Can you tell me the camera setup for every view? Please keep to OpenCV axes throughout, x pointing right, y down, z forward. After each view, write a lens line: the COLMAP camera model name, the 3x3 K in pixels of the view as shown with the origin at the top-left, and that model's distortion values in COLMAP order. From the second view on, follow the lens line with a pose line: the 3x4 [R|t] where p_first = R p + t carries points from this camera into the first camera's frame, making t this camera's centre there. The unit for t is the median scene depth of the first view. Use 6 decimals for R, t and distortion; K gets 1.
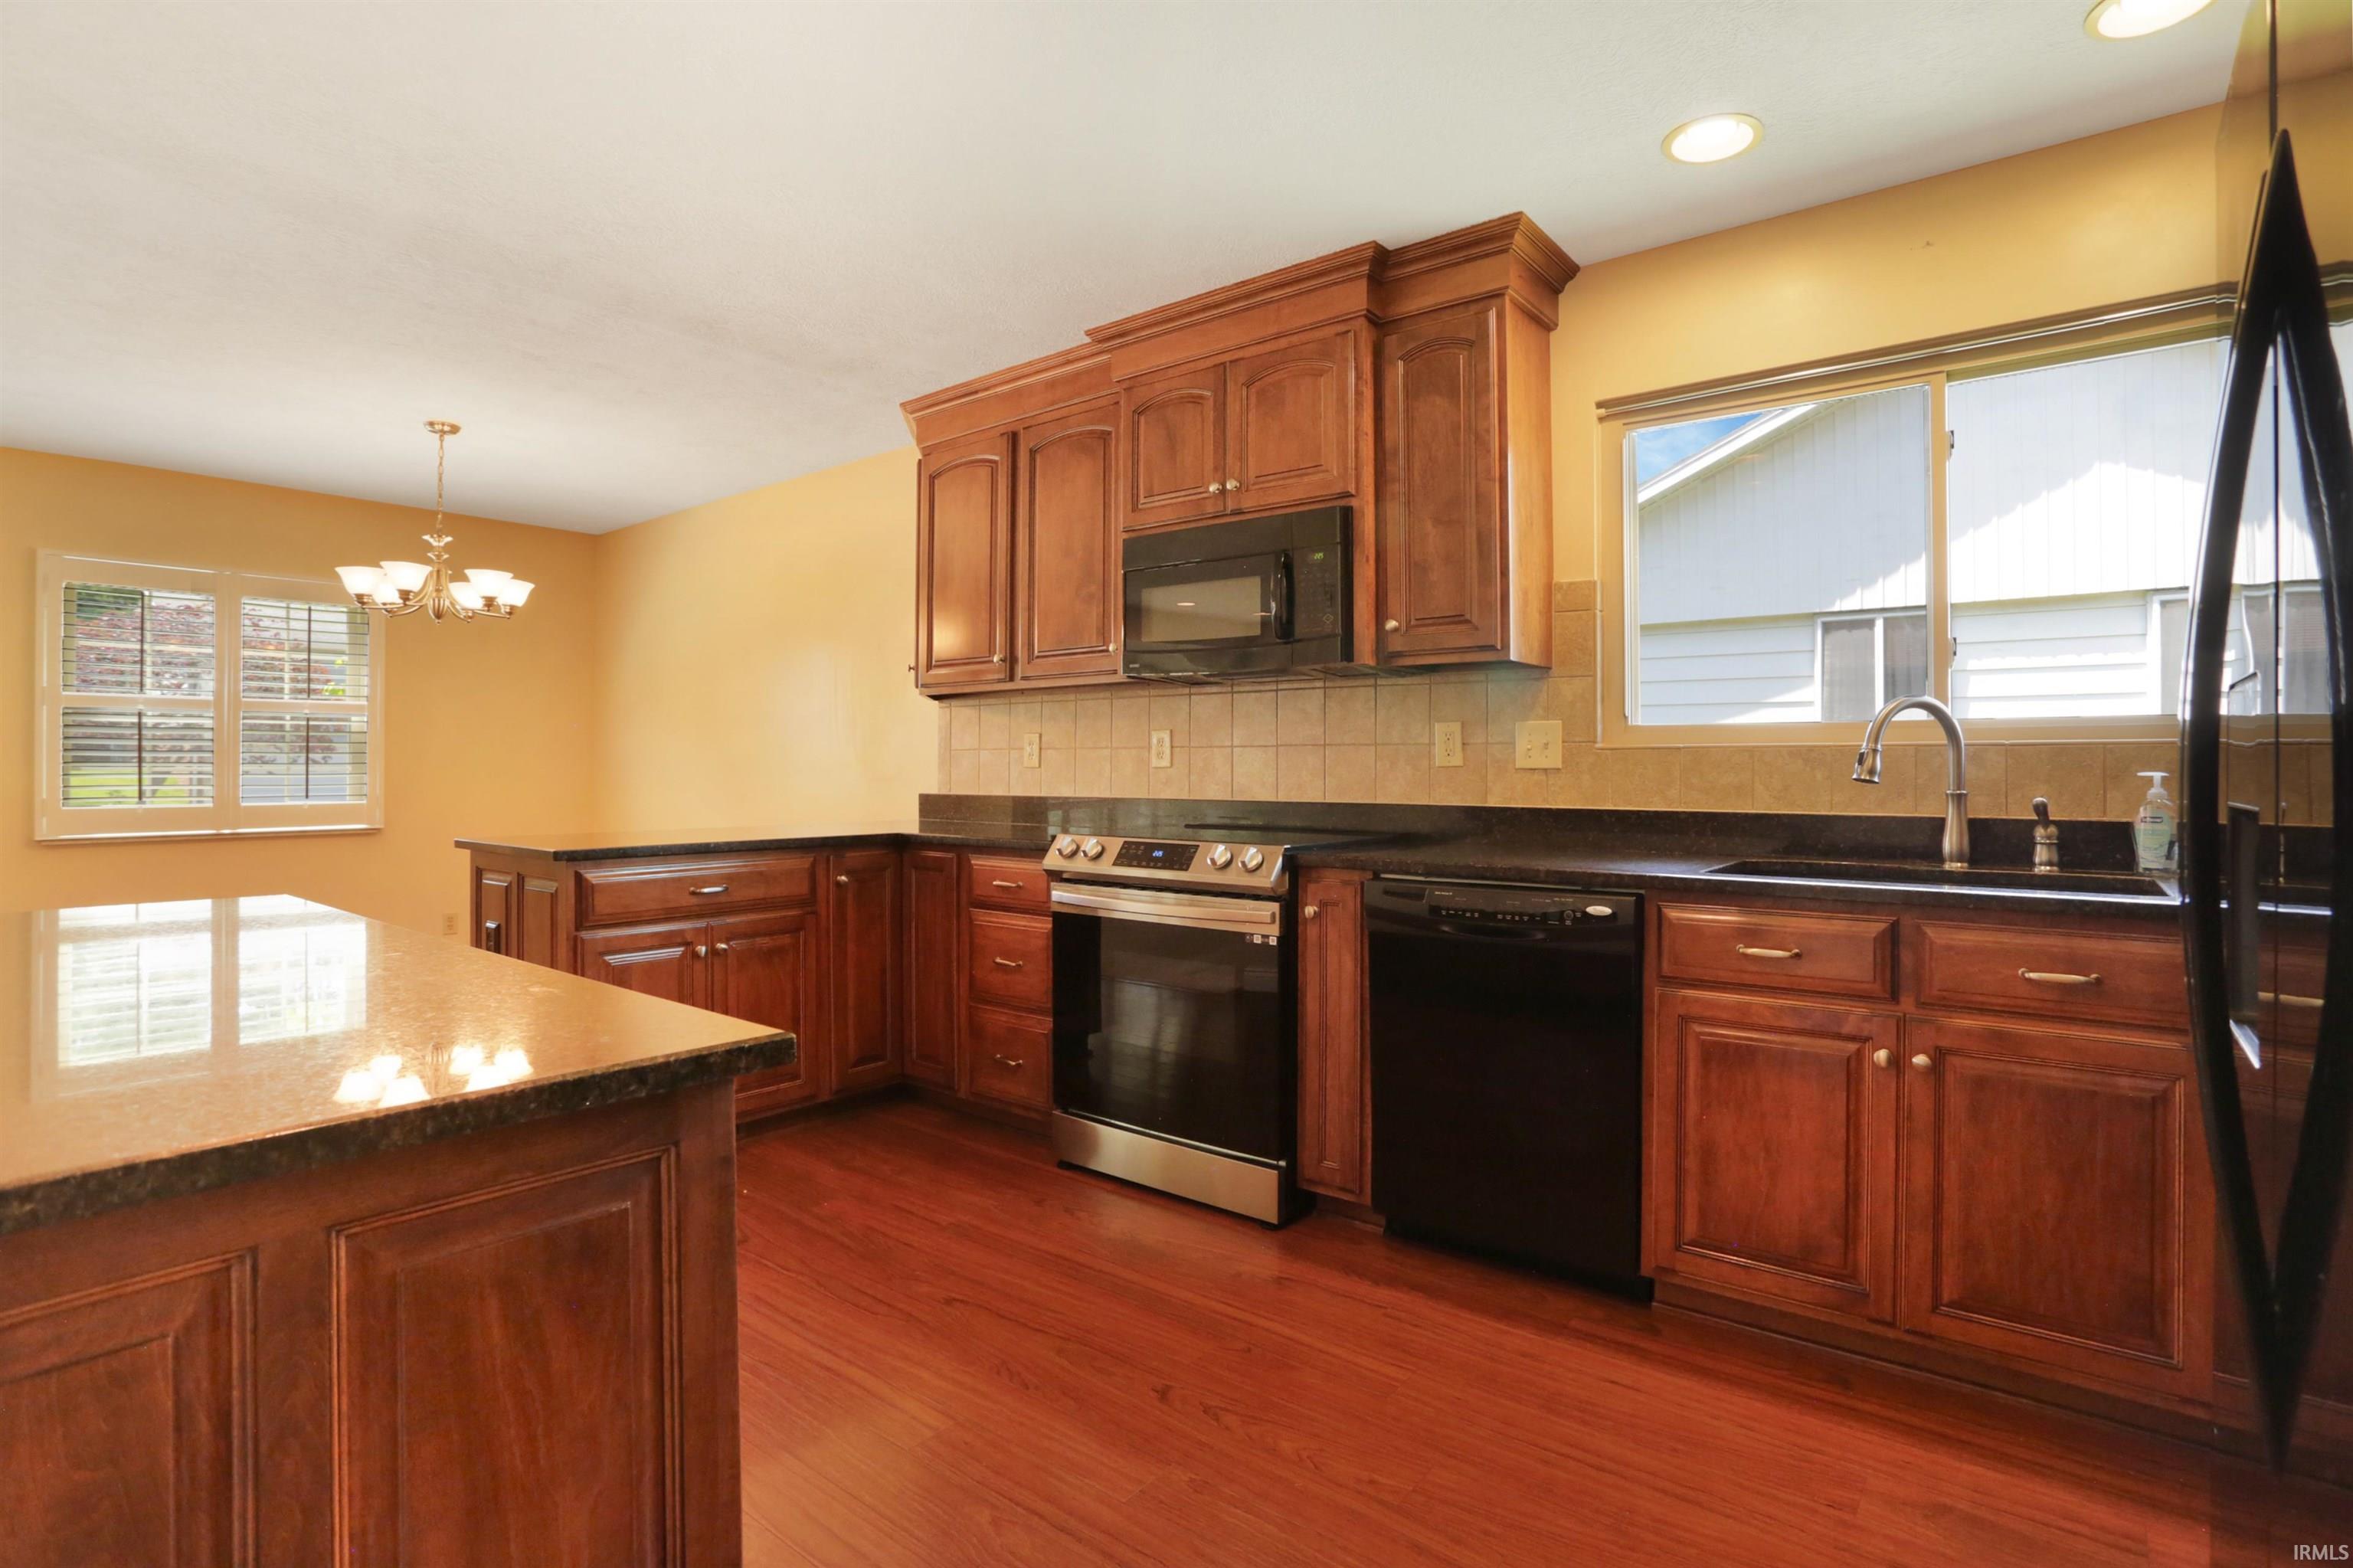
lens RADIAL K [[1171.4, 0, 1189.1], [0, 1171.4, 771.1], [0, 0, 1]] dist [-0.074098, 0.034755]
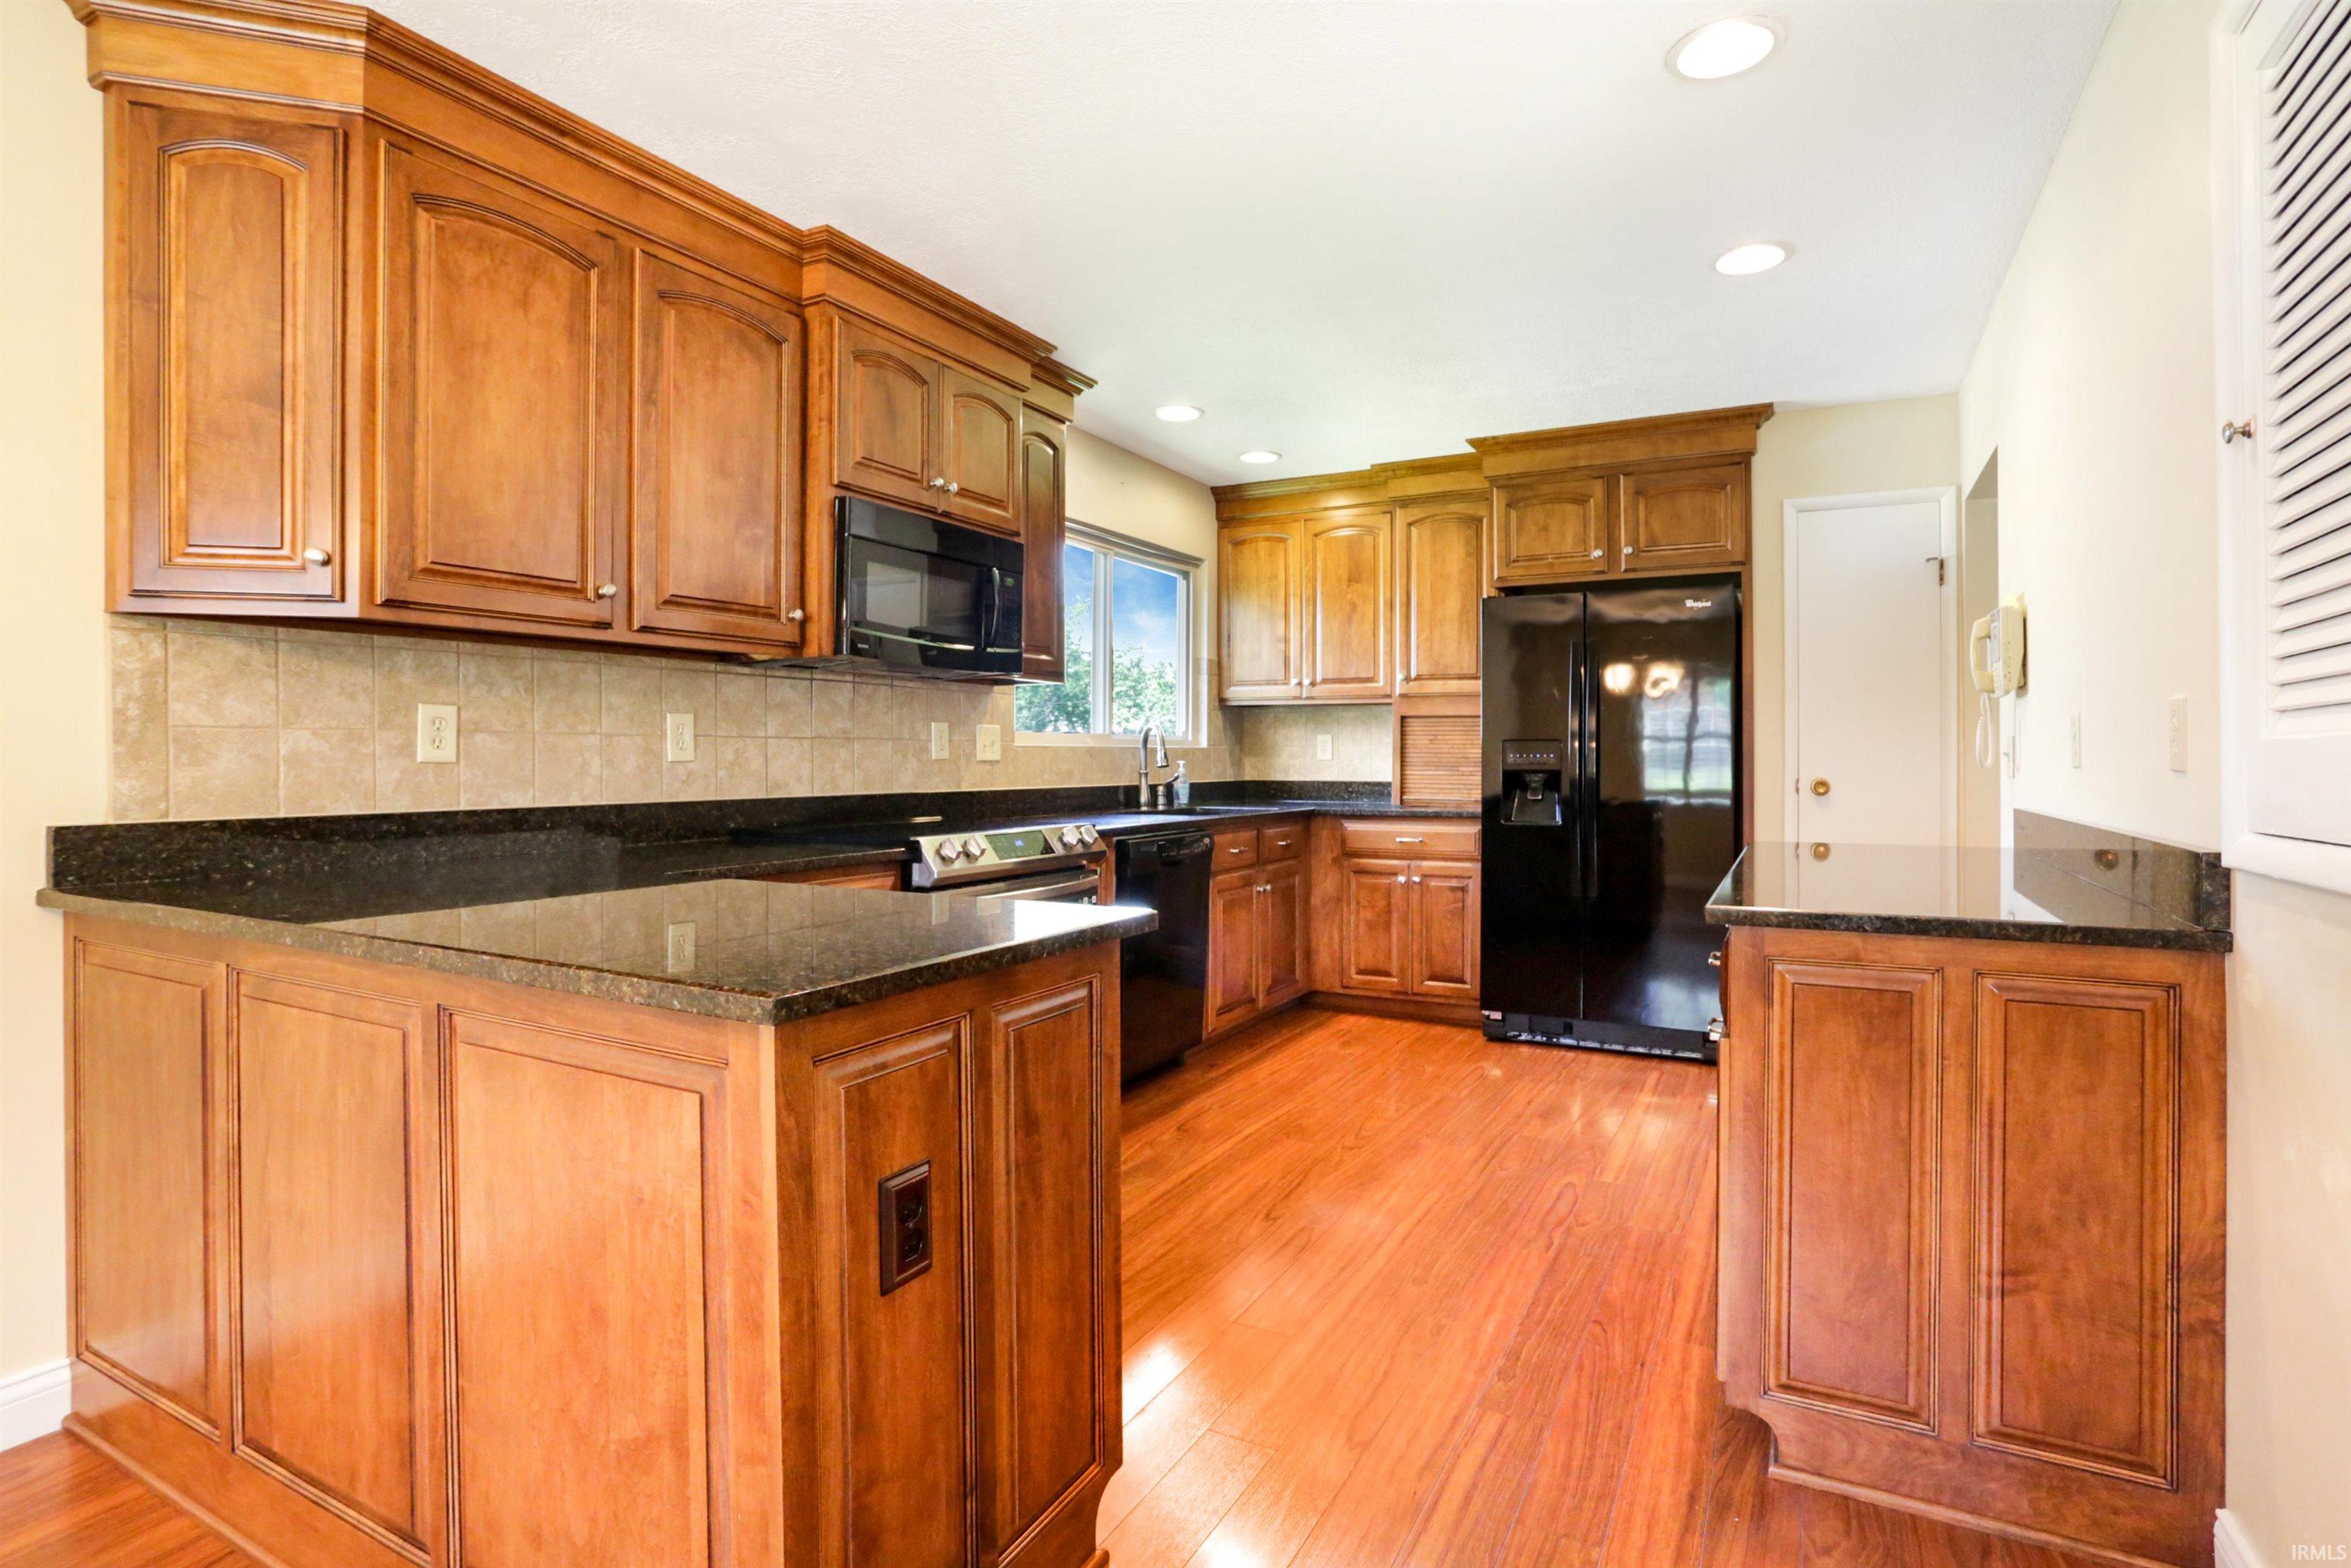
lens RADIAL K [[1170.3, 0, 1188.1], [0, 1170.3, 771.1], [0, 0, 1]] dist [-0.074098, 0.034755]
pose [[-0.176859, -0.012011, 0.984163, -0.983844], [0.003347, 0.999912, 0.012805, -0.006105], [-0.984231, 0.005559, -0.176803, 0.942012]]
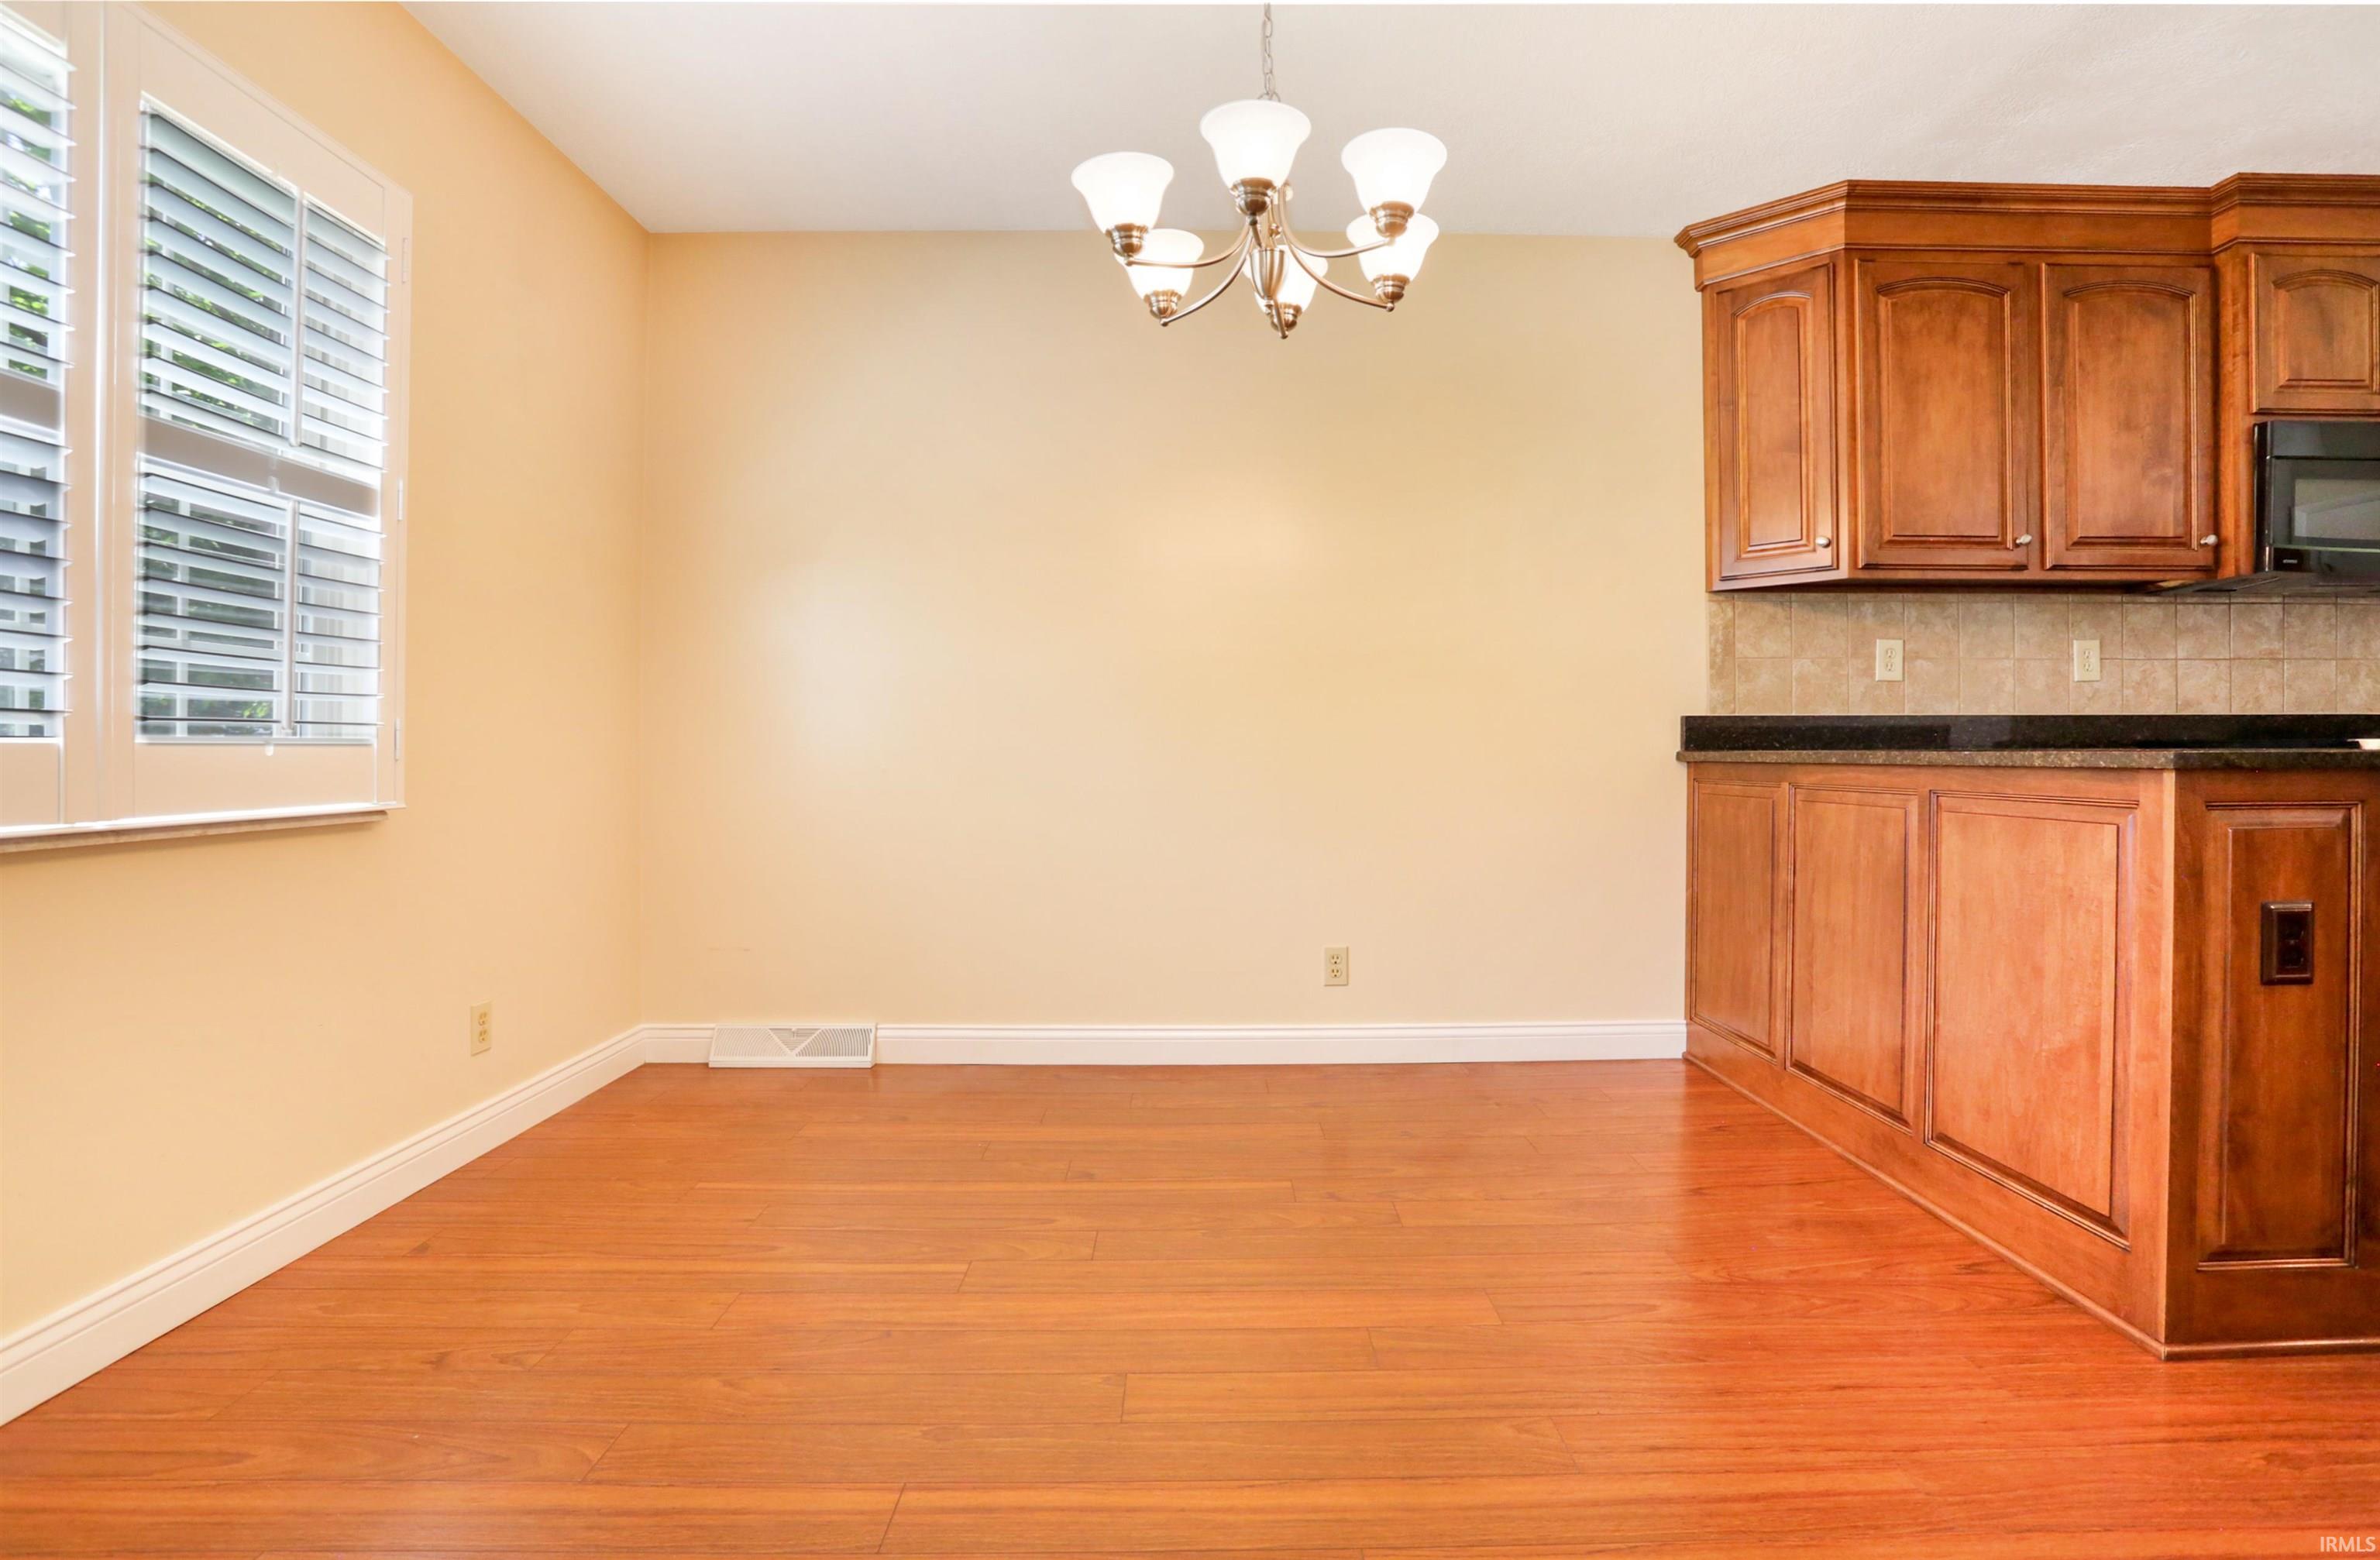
lens RADIAL K [[1154.3, 0, 1188.6], [0, 1154.3, 761.2], [0, 0, 1]] dist [-0.067627, 0.024958]
pose [[0.783618, -0.007160, 0.621201, -1.303299], [0.004765, 0.999973, 0.005516, 0.060255], [-0.621224, -0.001363, 0.783632, 0.883411]]
